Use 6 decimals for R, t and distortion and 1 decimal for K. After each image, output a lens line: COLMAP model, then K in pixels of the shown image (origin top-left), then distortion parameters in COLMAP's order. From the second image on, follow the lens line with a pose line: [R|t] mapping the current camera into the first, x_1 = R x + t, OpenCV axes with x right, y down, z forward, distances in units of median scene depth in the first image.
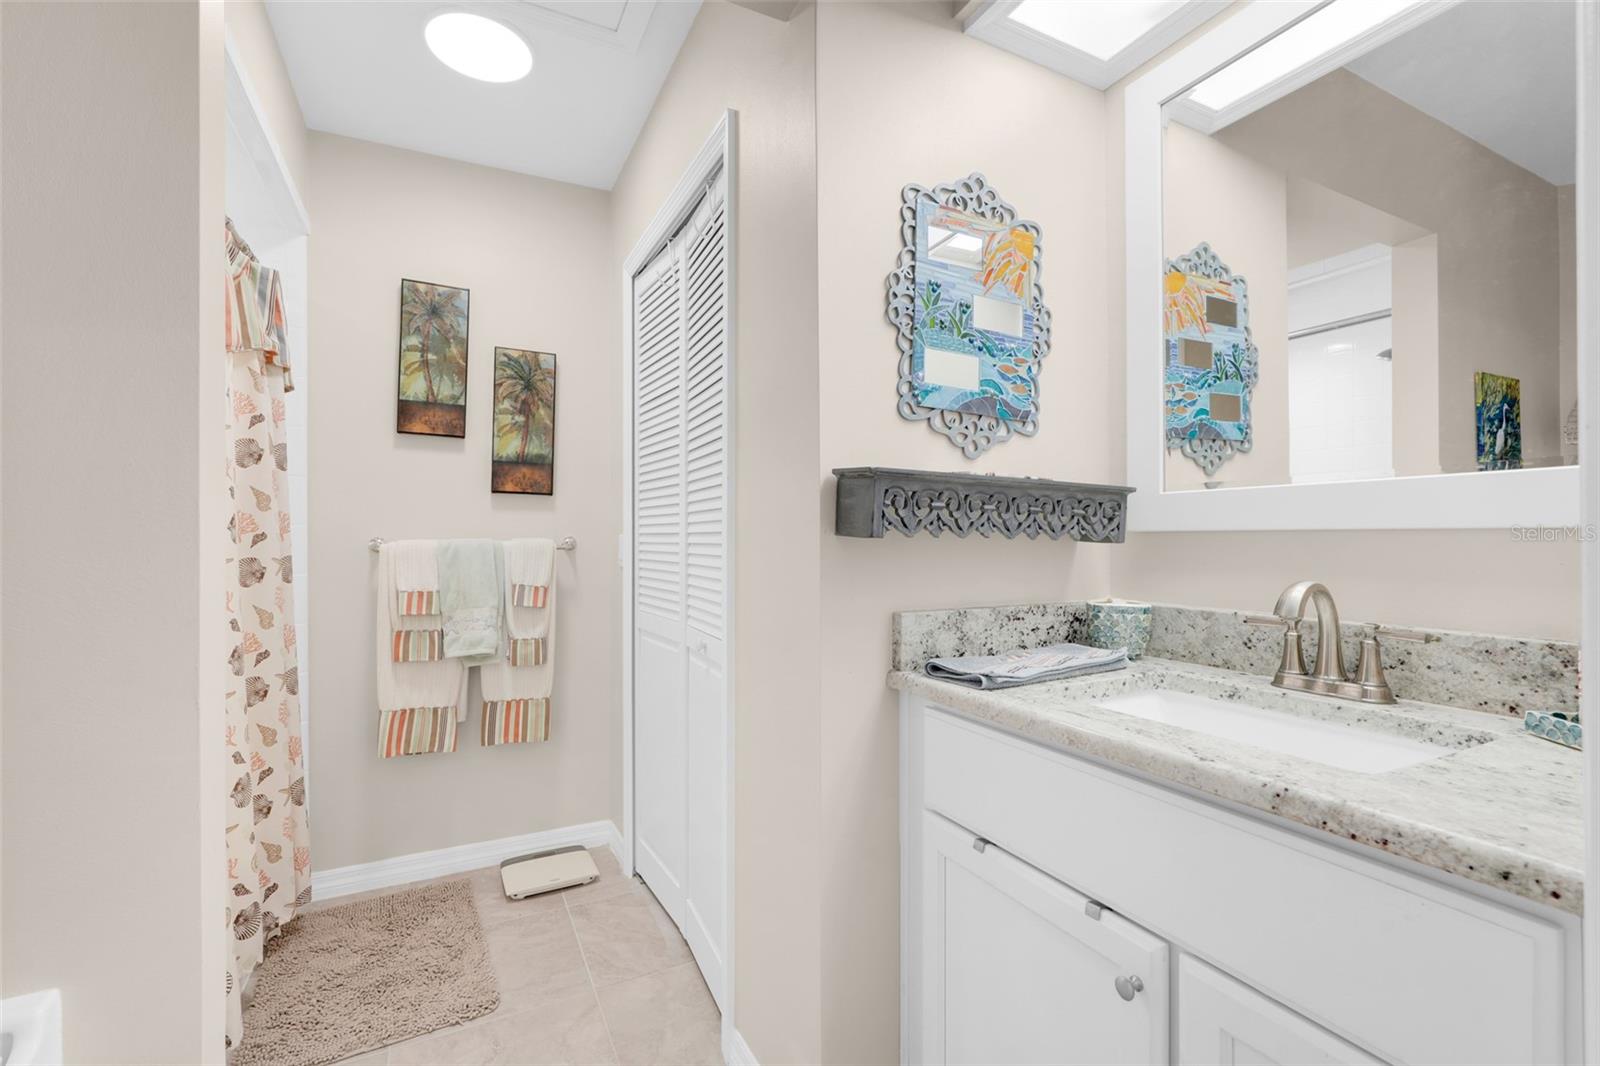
lens RADIAL K [[702.9, 0, 802.2], [0, 702.9, 530.4], [0, 0, 1]] dist [-0.011712, 0.004242]
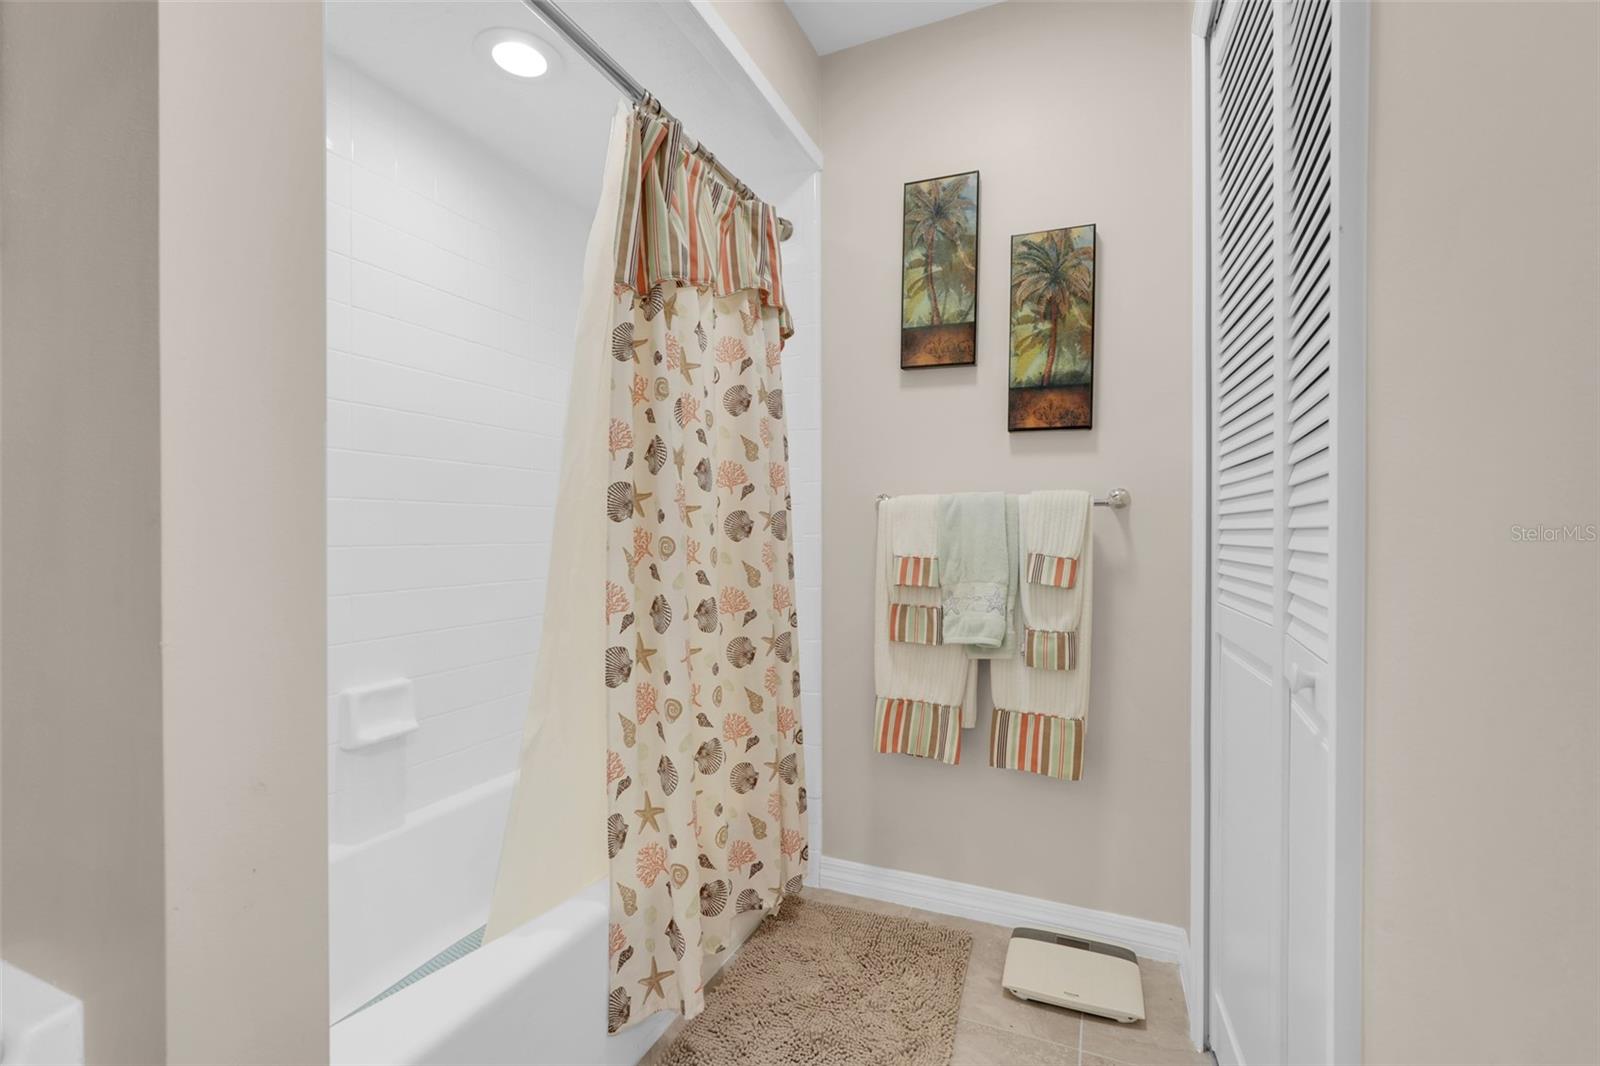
lens RADIAL K [[702.9, 0, 801.9], [0, 702.9, 532.7], [0, 0, 1]] dist [-0.011712, 0.004242]
pose [[0.629121, 0.001555, -0.777306, 0.002680], [0.005516, 0.999964, 0.006464, 0.051028], [0.777288, -0.008354, 0.629089, 0.373641]]
